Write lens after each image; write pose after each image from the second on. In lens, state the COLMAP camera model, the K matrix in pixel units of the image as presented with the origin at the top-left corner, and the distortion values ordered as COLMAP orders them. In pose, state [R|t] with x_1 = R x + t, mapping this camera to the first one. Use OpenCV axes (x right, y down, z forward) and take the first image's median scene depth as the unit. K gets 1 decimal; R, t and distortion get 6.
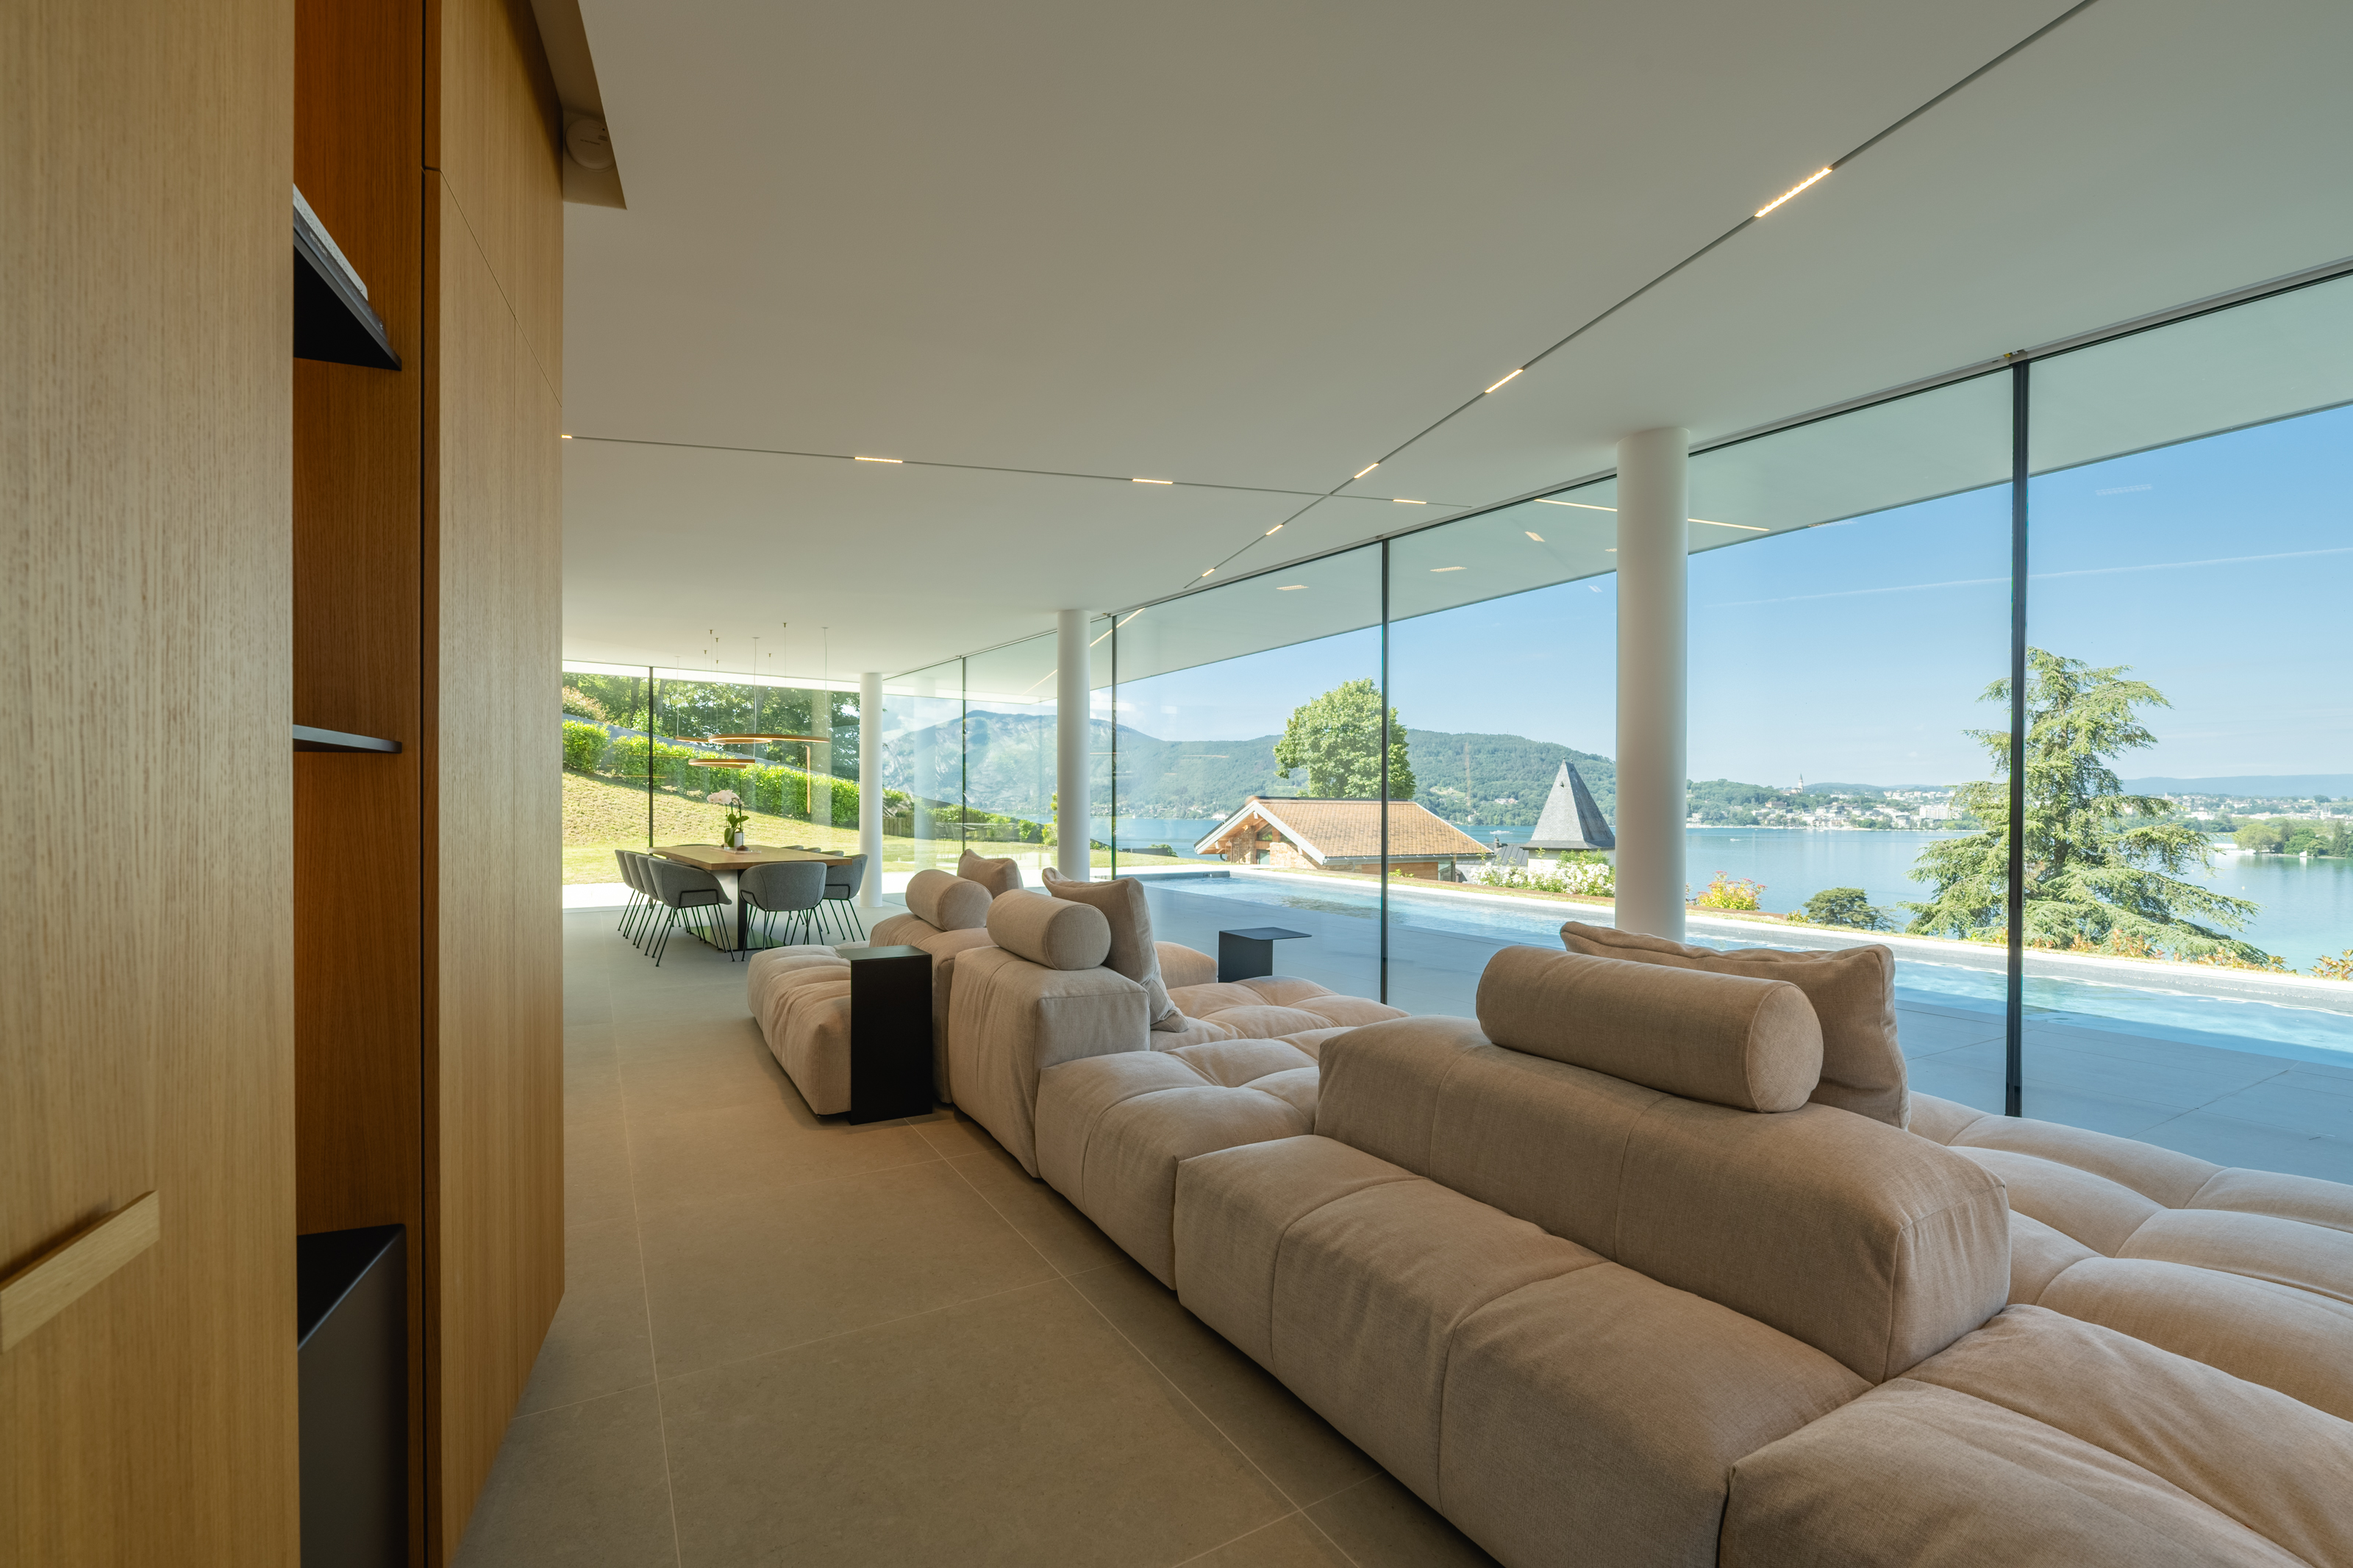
lens RADIAL K [[992.5, 0, 1154.1], [0, 992.5, 798.8], [0, 0, 1]] dist [0.003223, 0.000366]
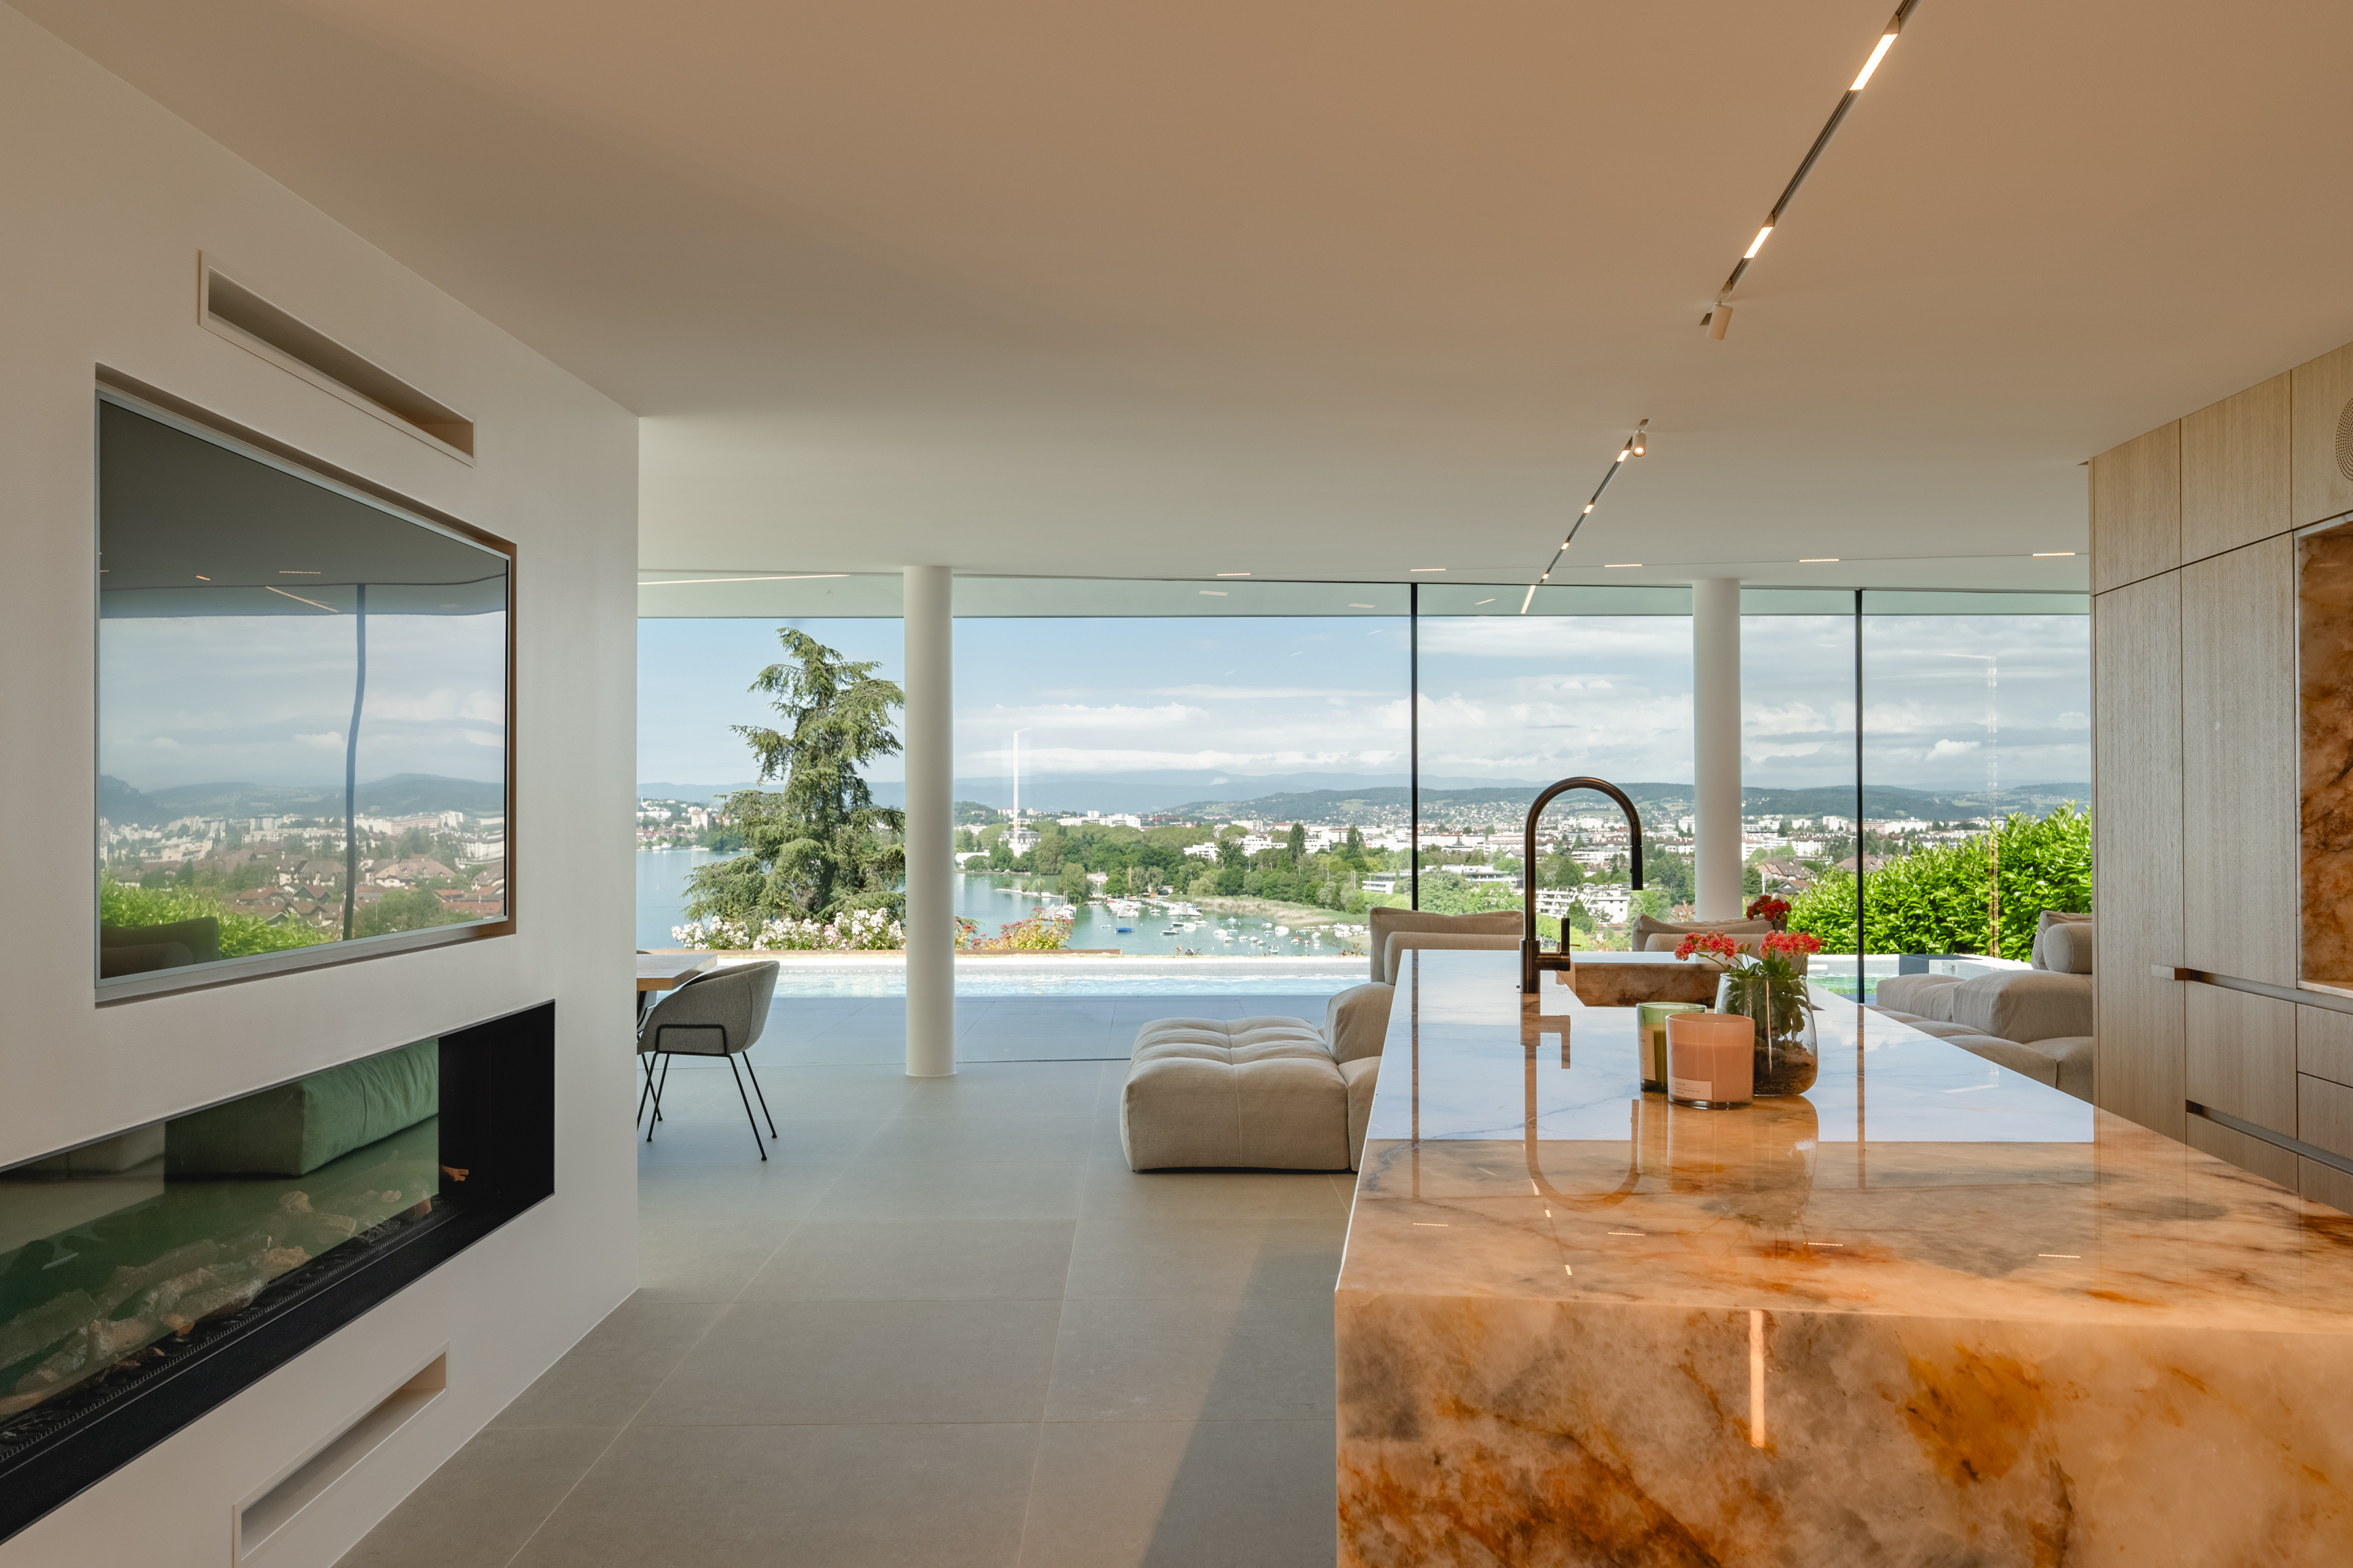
lens RADIAL K [[1613.9, 0, 1182.6], [0, 1613.9, 801.7], [0, 0, 1]] dist [0.002407, 0.001563]
pose [[0.455530, 0.004363, 0.890210, -0.177428], [-0.000857, 0.999990, -0.004463, -0.003040], [-0.890220, 0.001270, 0.455529, 0.099184]]
